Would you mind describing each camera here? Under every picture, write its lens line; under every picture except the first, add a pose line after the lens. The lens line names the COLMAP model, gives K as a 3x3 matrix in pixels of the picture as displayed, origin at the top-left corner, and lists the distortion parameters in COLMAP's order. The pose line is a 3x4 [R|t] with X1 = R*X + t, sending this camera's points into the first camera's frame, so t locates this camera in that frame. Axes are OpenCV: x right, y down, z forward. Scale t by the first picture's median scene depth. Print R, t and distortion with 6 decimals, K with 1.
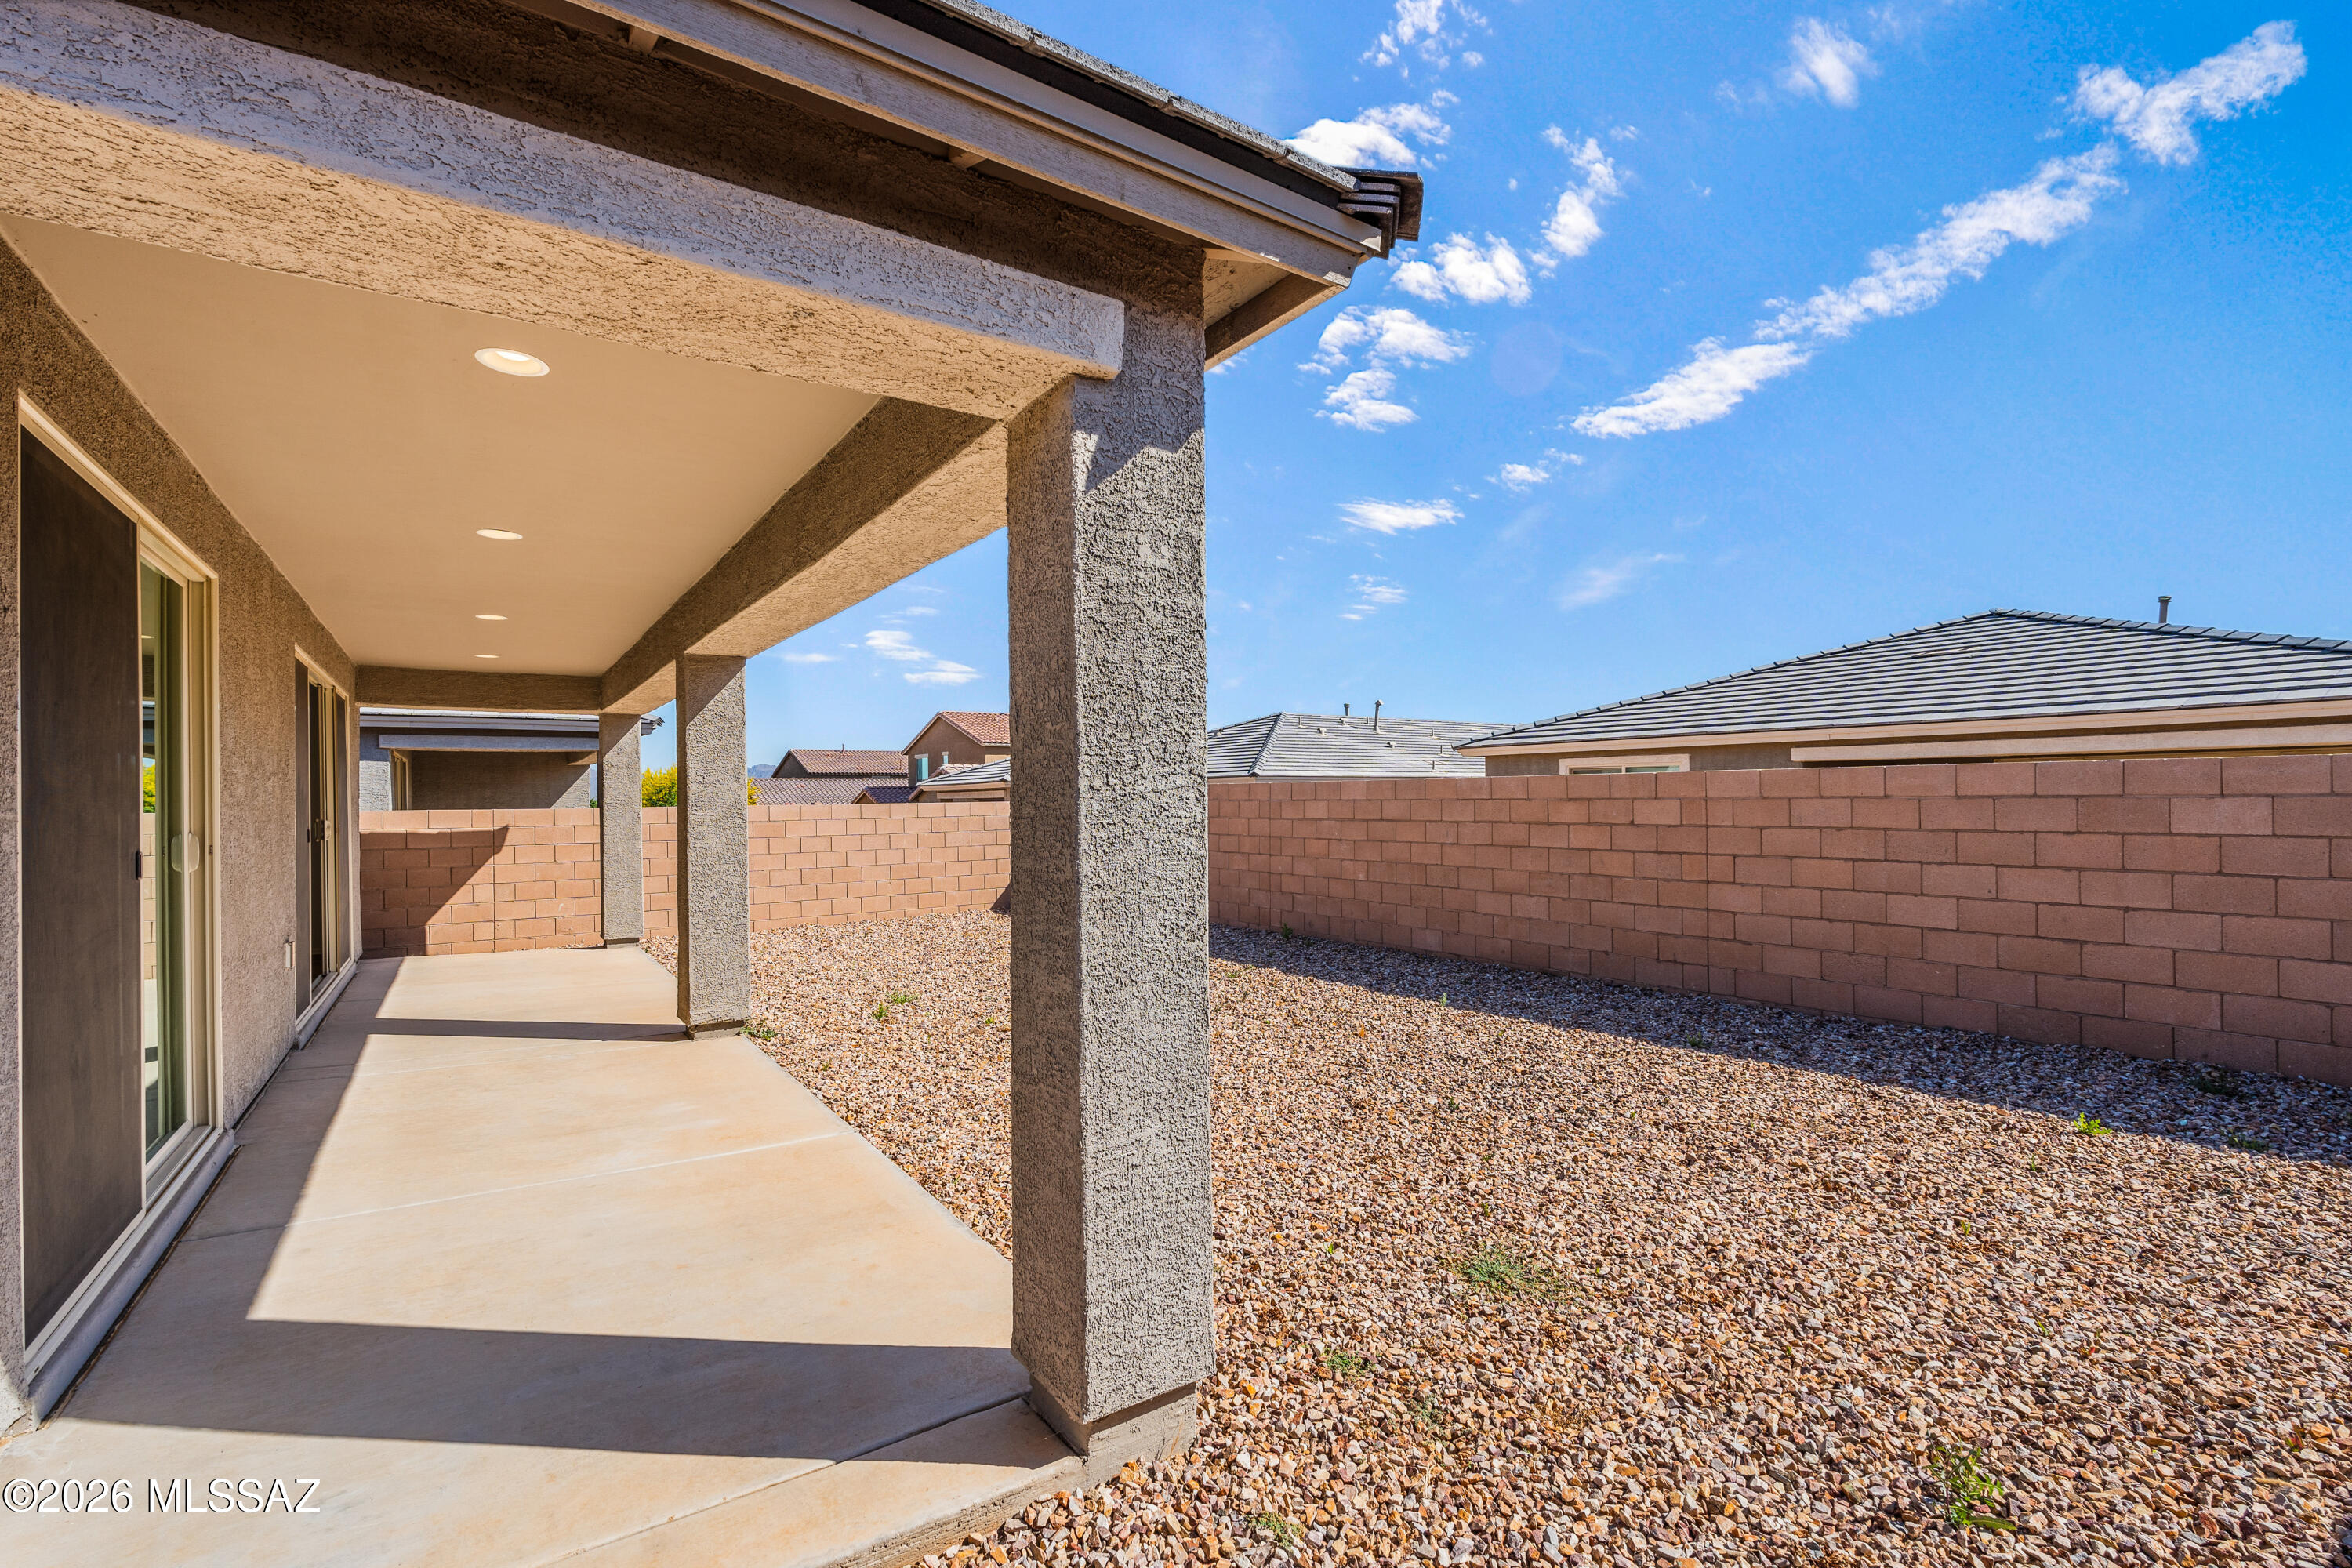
lens RADIAL K [[1033.3, 0, 1190.6], [0, 1033.3, 796.0], [0, 0, 1]] dist [-0.001764, 0.000229]
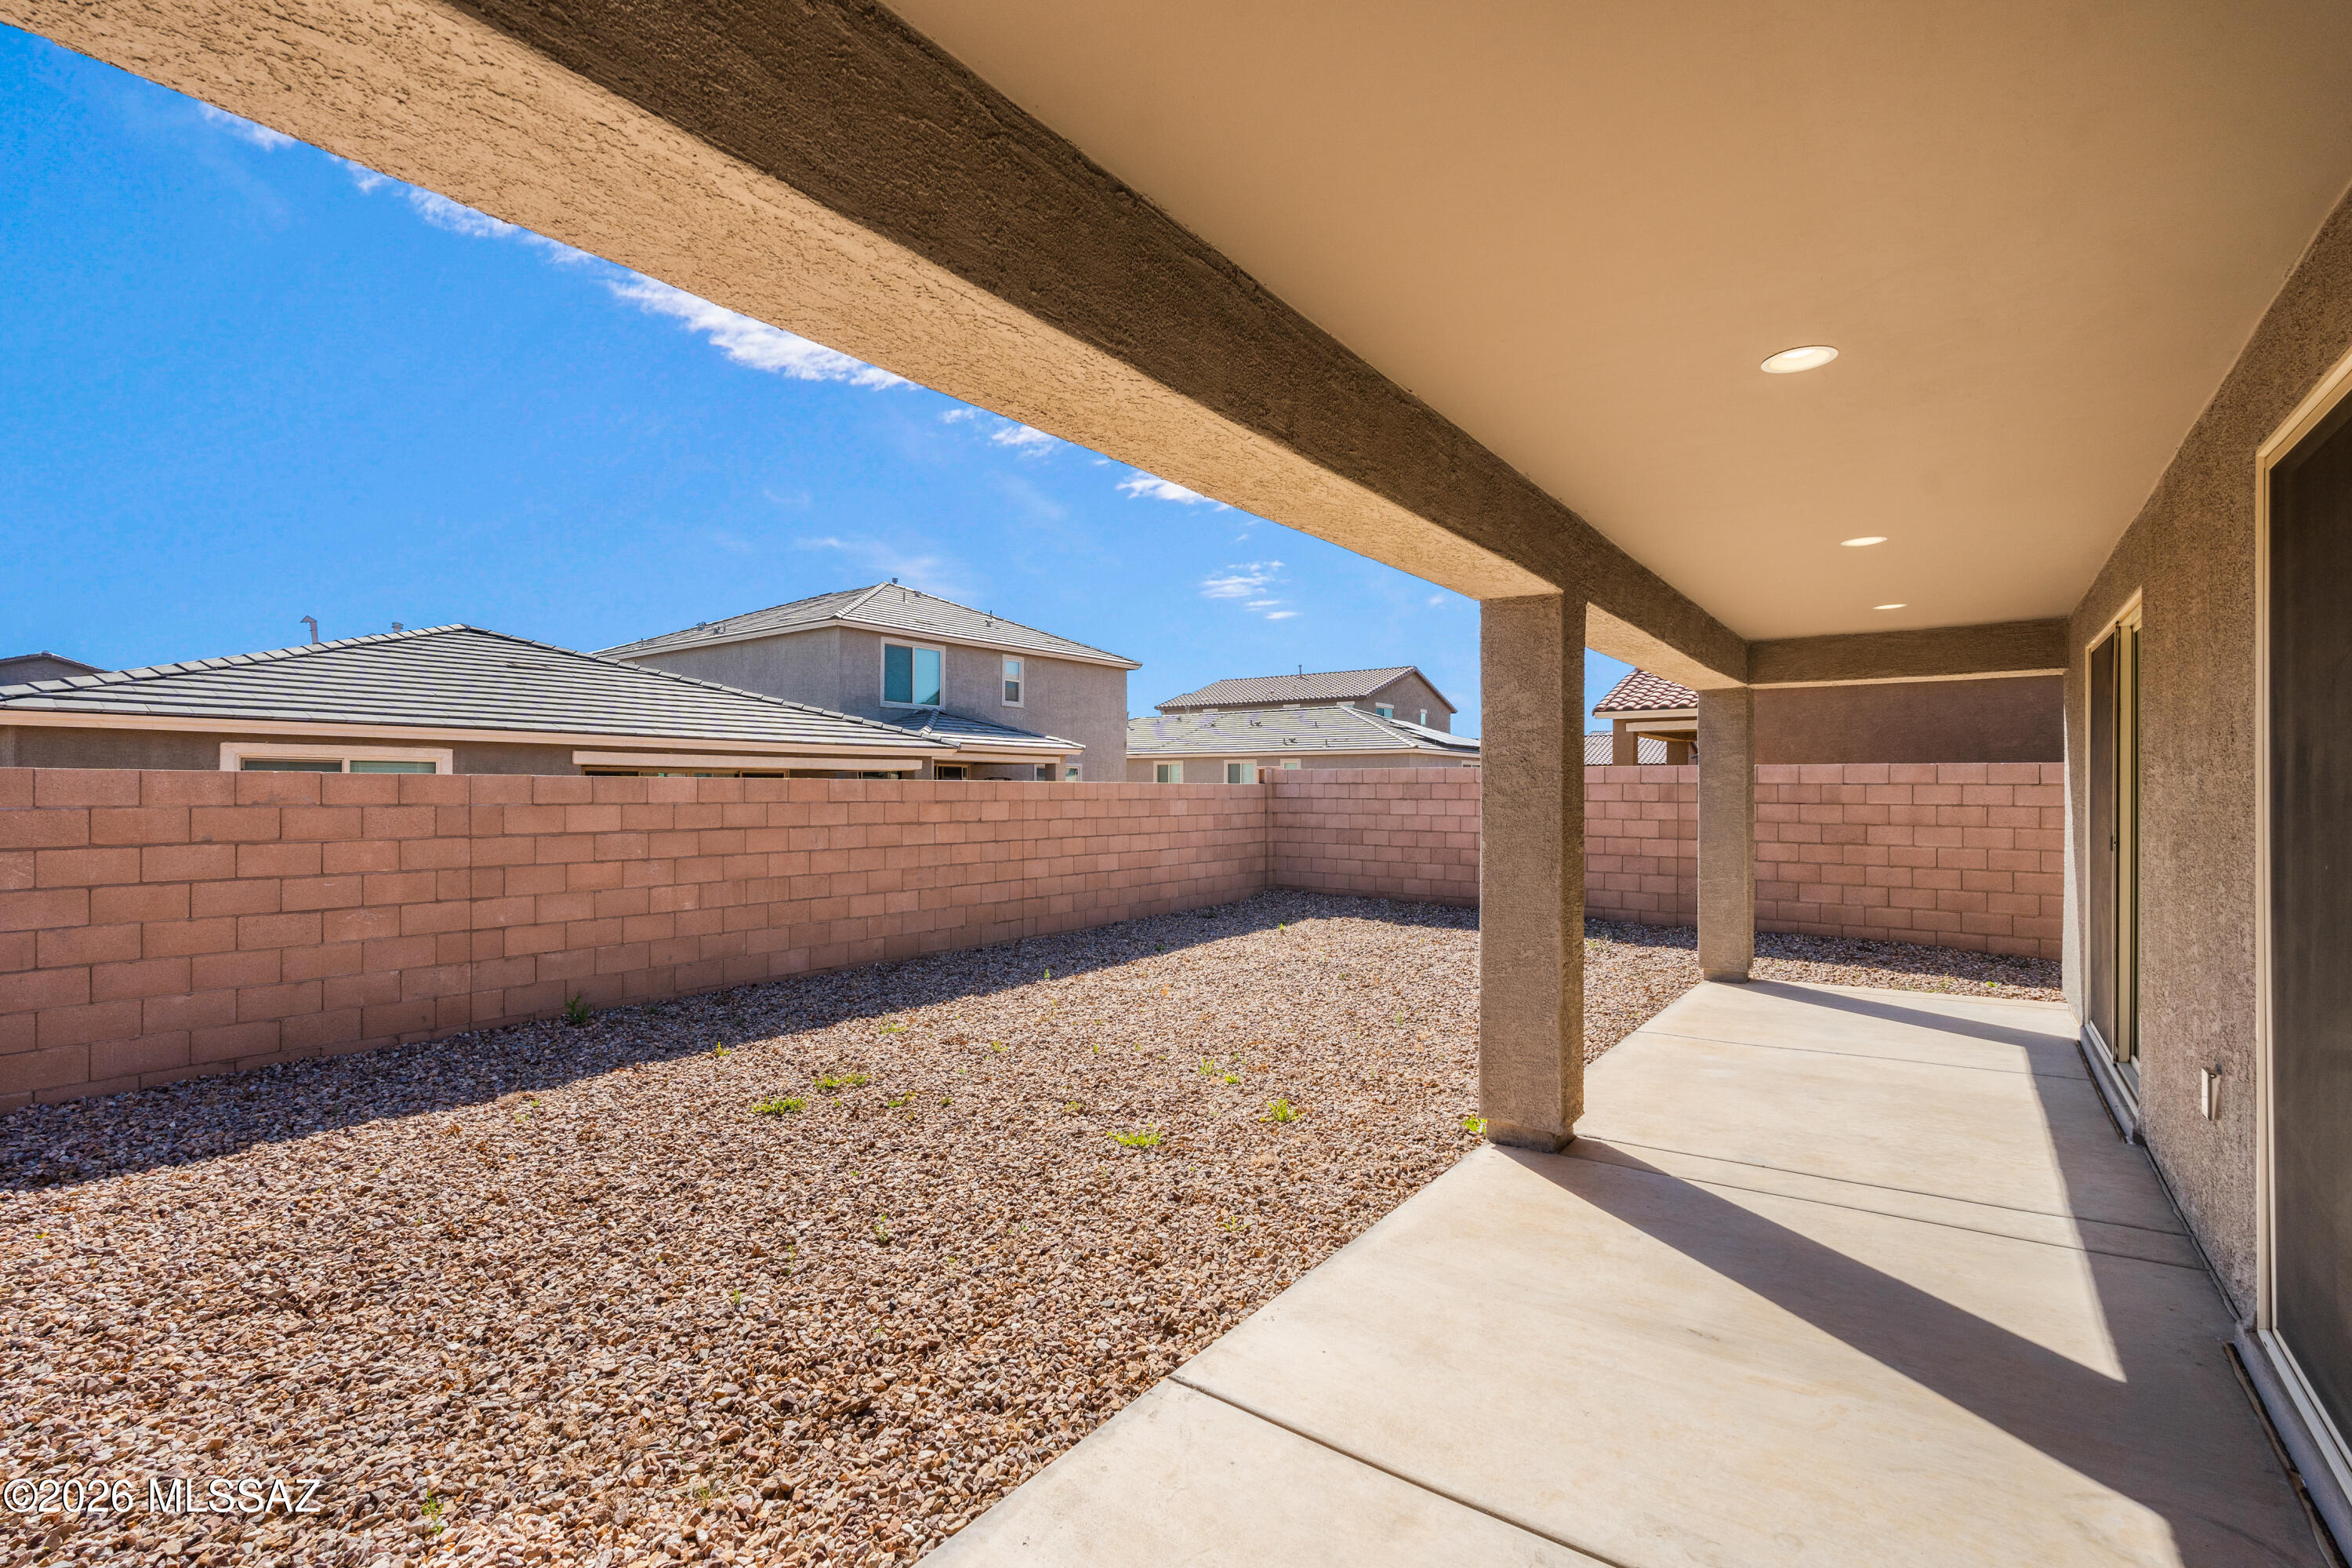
lens RADIAL K [[1033.3, 0, 1190.0], [0, 1033.3, 780.2], [0, 0, 1]] dist [-0.001764, 0.000229]
pose [[-0.318498, 0.018675, 0.947740, -0.702010], [-0.000389, 0.999803, -0.019831, 0.001436], [-0.947924, -0.006685, -0.318428, 0.935209]]
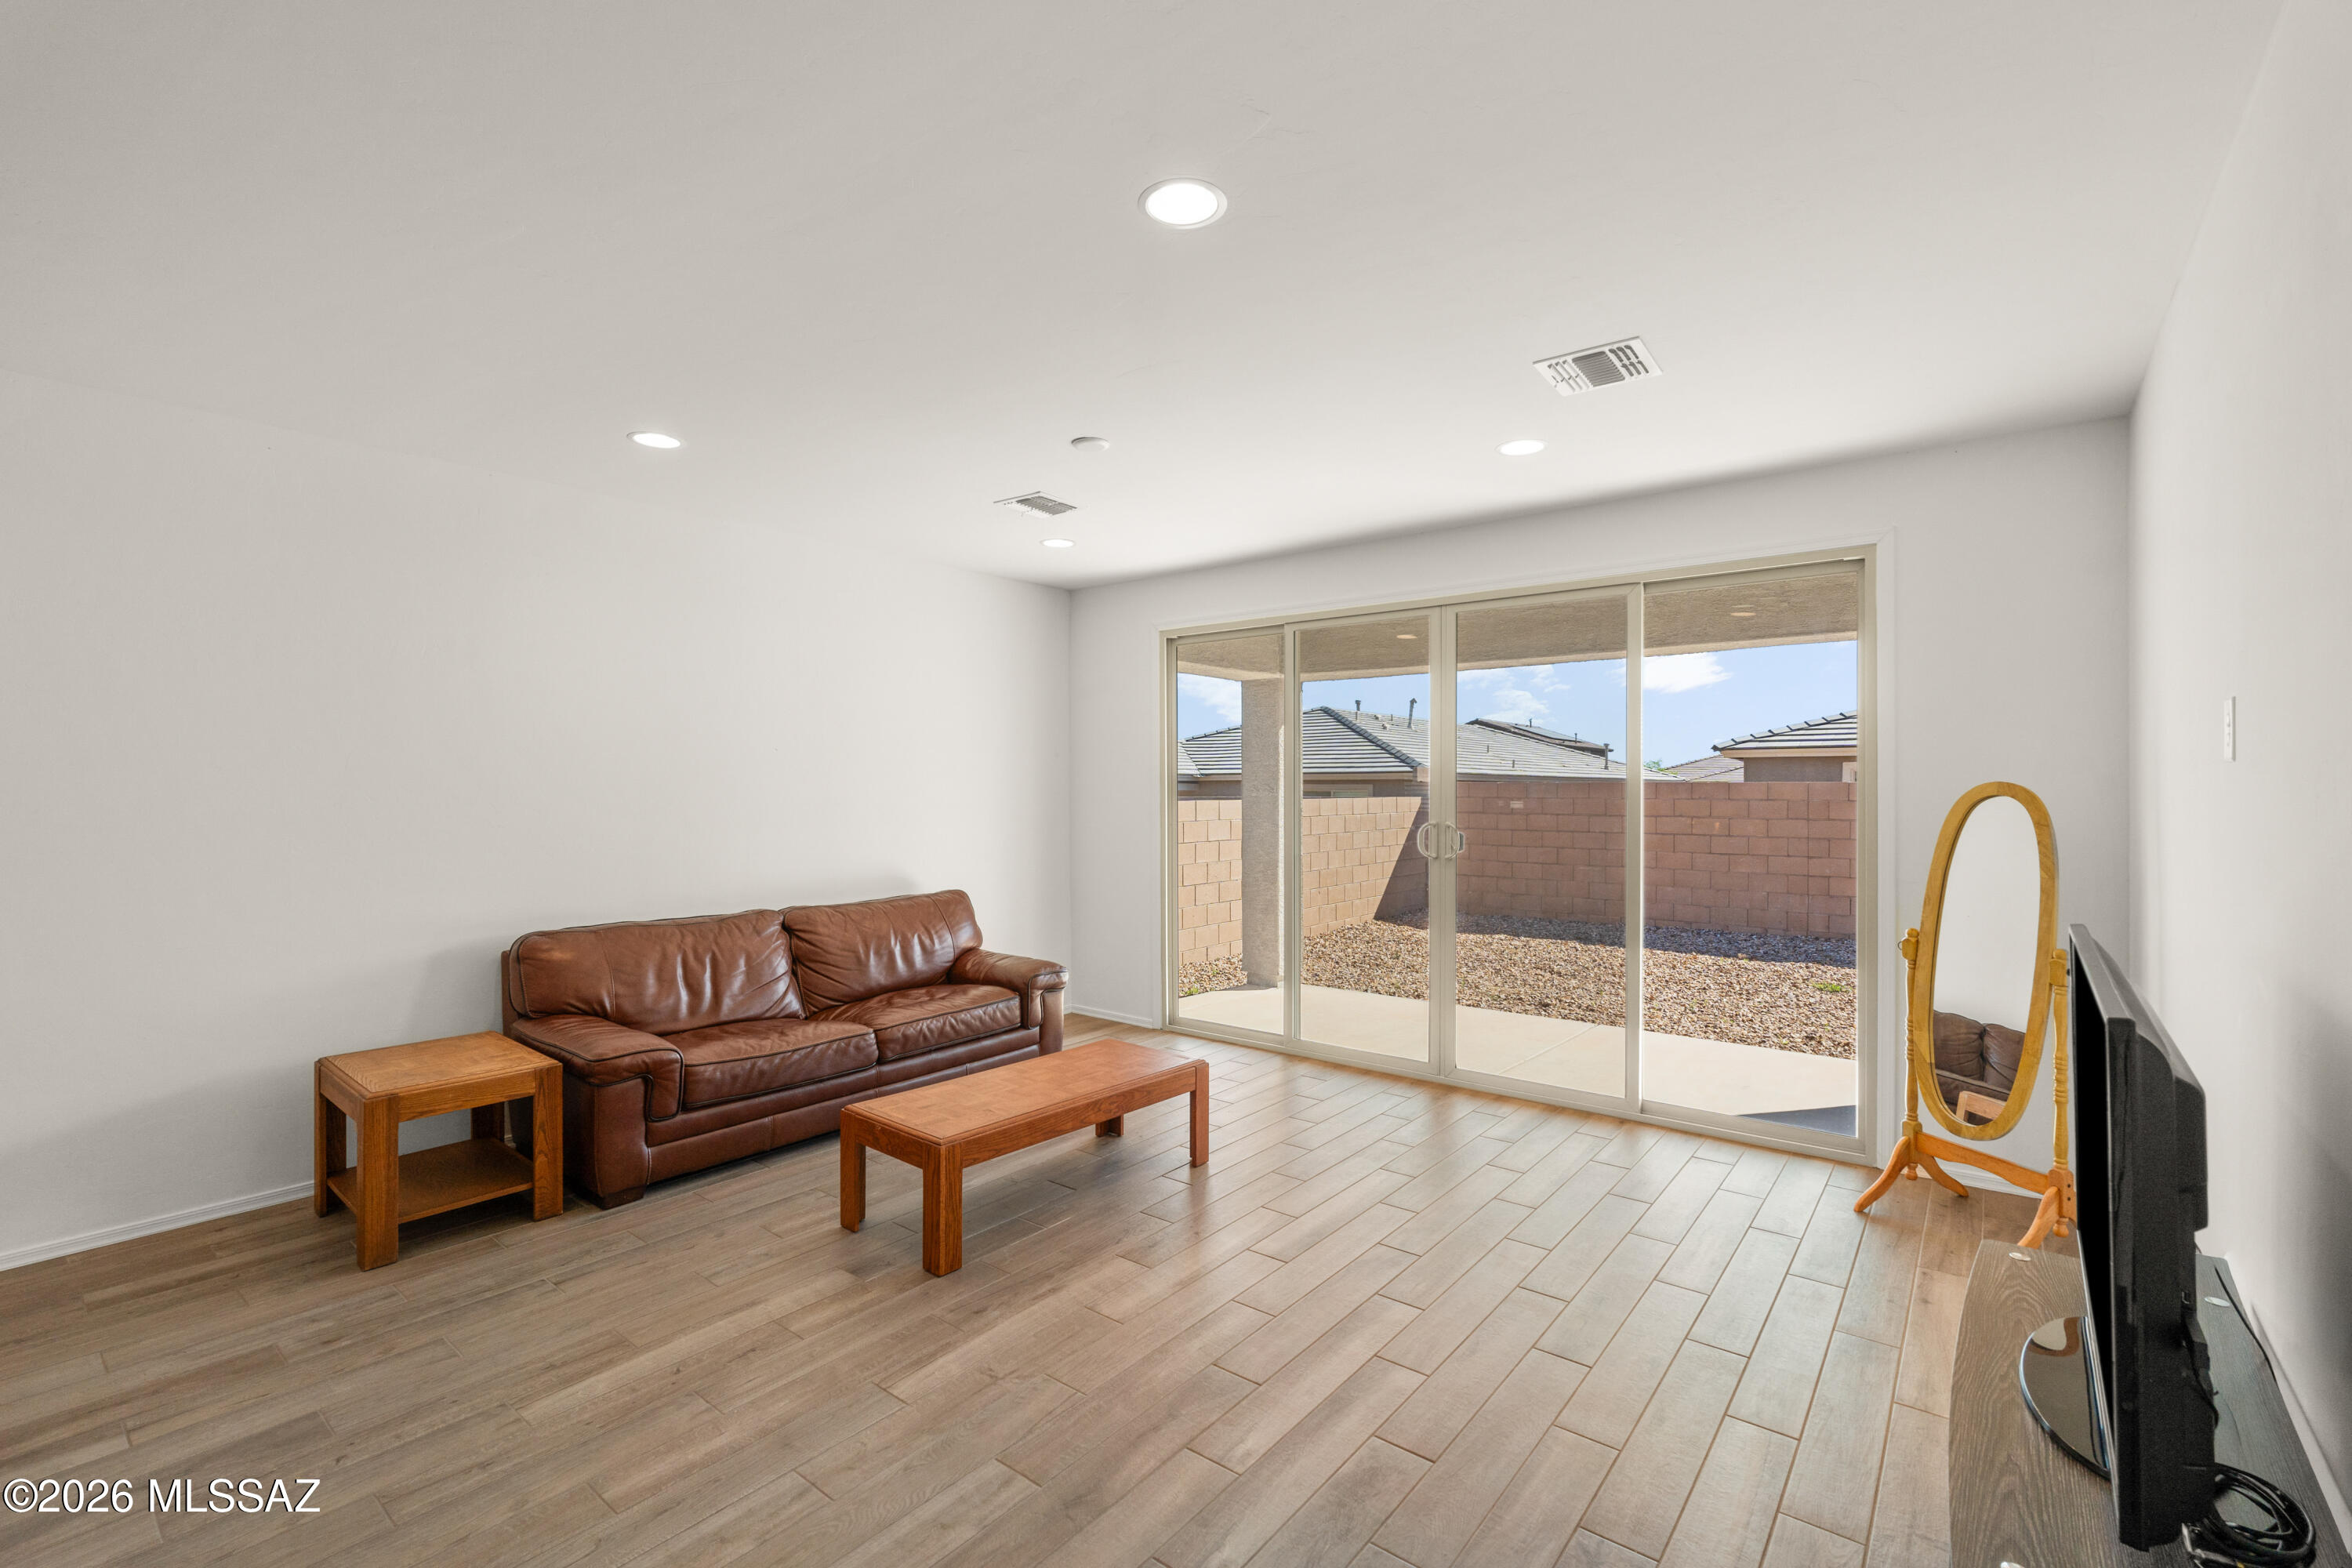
lens RADIAL K [[1033.3, 0, 1181.1], [0, 1033.3, 789.8], [0, 0, 1]] dist [-0.001764, 0.000229]
pose [[0.955608, 0.013656, 0.294324, -0.892875], [-0.013316, 0.999906, -0.003160, 0.005406], [-0.294340, -0.000900, 0.955700, 0.294692]]
